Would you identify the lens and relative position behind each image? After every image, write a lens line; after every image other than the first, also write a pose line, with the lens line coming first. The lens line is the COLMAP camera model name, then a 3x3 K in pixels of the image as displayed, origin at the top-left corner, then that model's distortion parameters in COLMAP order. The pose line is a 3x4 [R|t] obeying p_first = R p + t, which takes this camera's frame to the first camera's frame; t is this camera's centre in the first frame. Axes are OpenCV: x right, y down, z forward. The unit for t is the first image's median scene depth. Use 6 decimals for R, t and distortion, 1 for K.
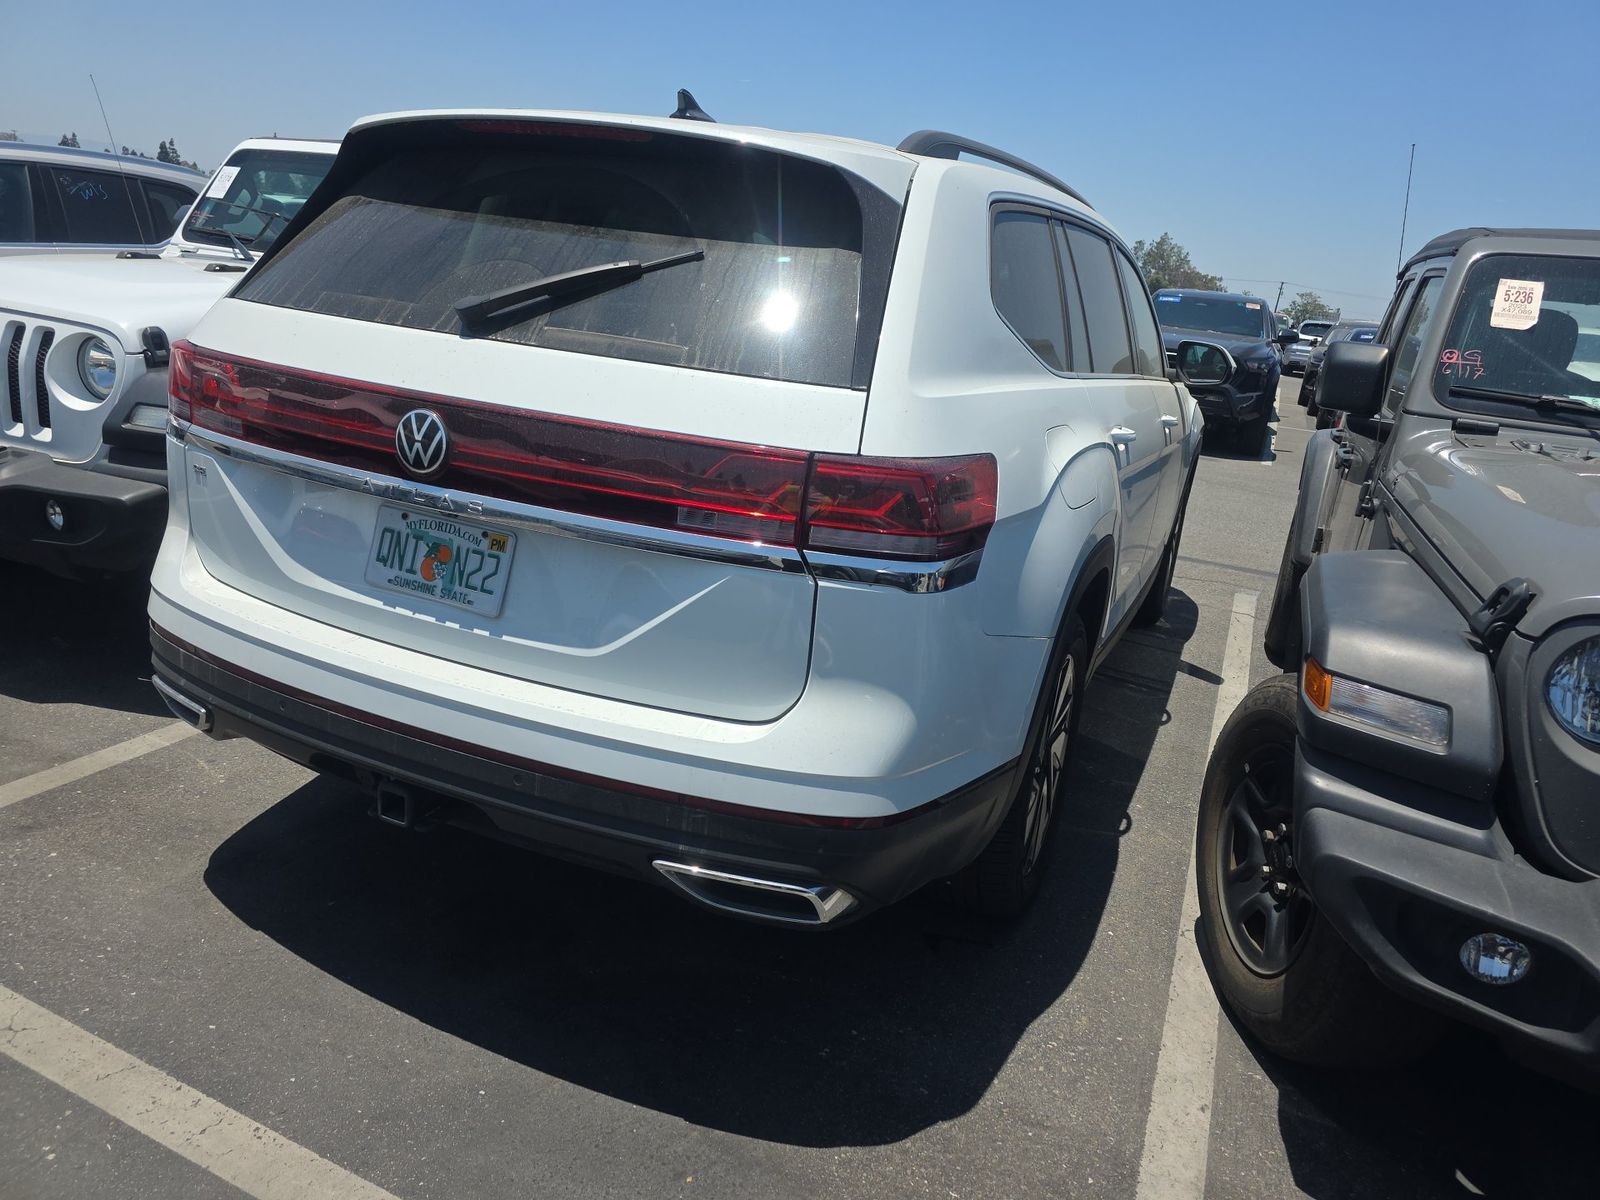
lens RADIAL K [[1093.5, 0, 790.5], [0, 1093.5, 578.1], [0, 0, 1]] dist [0.069015, -0.066338]
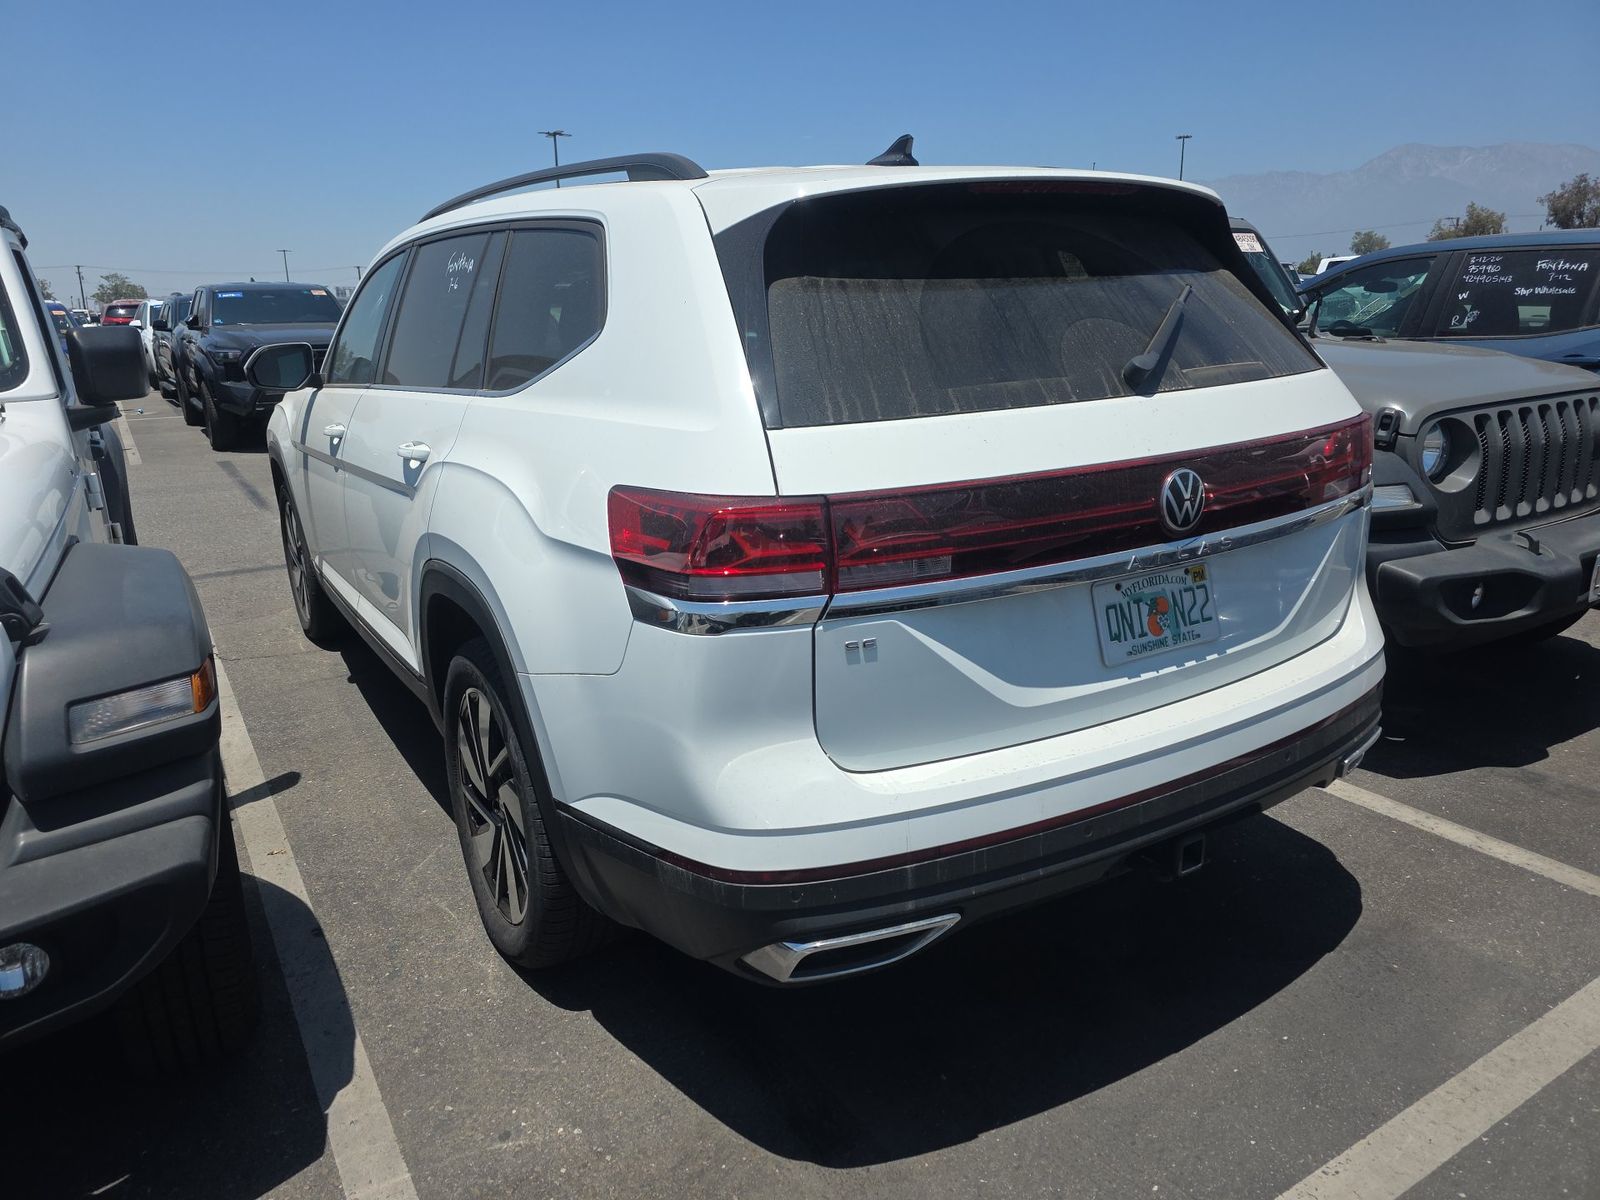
lens RADIAL K [[1095.9, 0, 795.2], [0, 1095.9, 578.7], [0, 0, 1]] dist [0.110868, -0.146550]
pose [[0.544416, -0.320596, 0.775132, -1.312886], [0.303012, 0.936845, 0.174659, -0.333994], [-0.782173, 0.139787, 0.607178, 0.643022]]
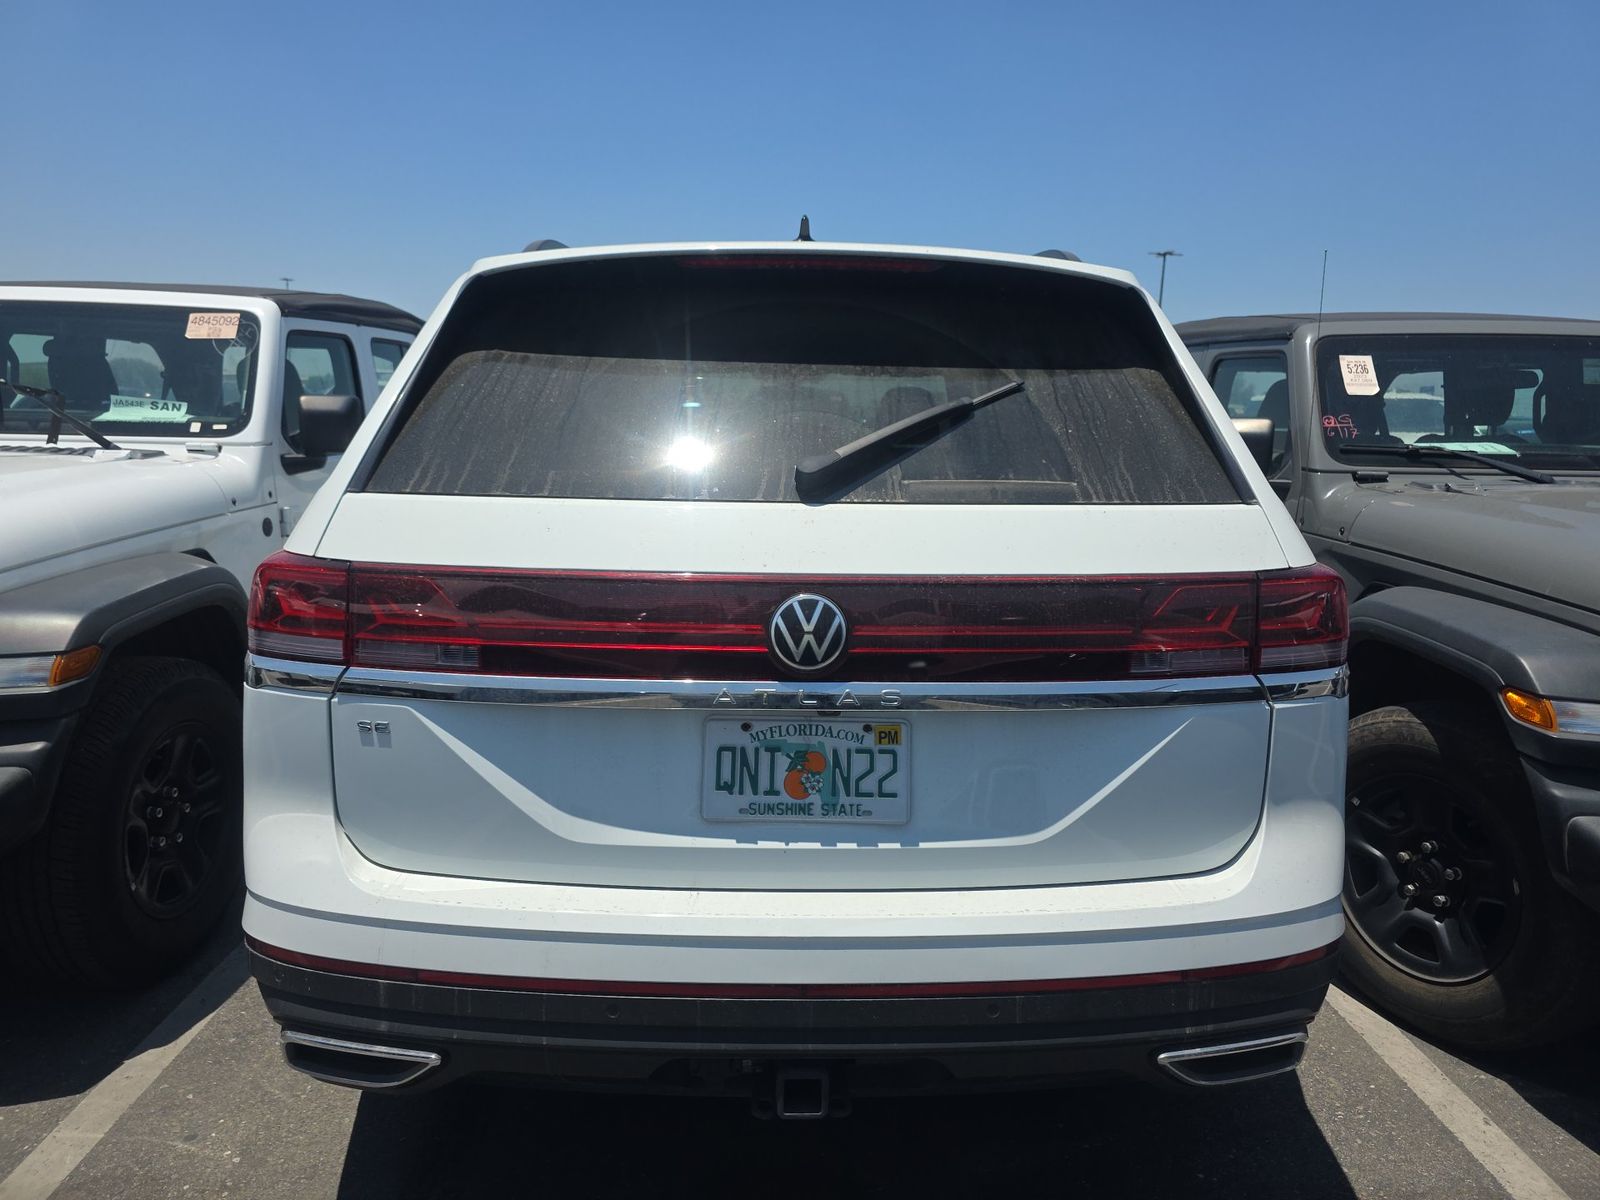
lens RADIAL K [[1095.9, 0, 795.2], [0, 1095.9, 578.7], [0, 0, 1]] dist [0.110868, -0.146550]
pose [[0.897923, -0.149724, 0.413905, -0.656901], [0.187384, 0.980927, -0.051676, -0.118594], [-0.398274, 0.123960, 0.908852, 0.240202]]
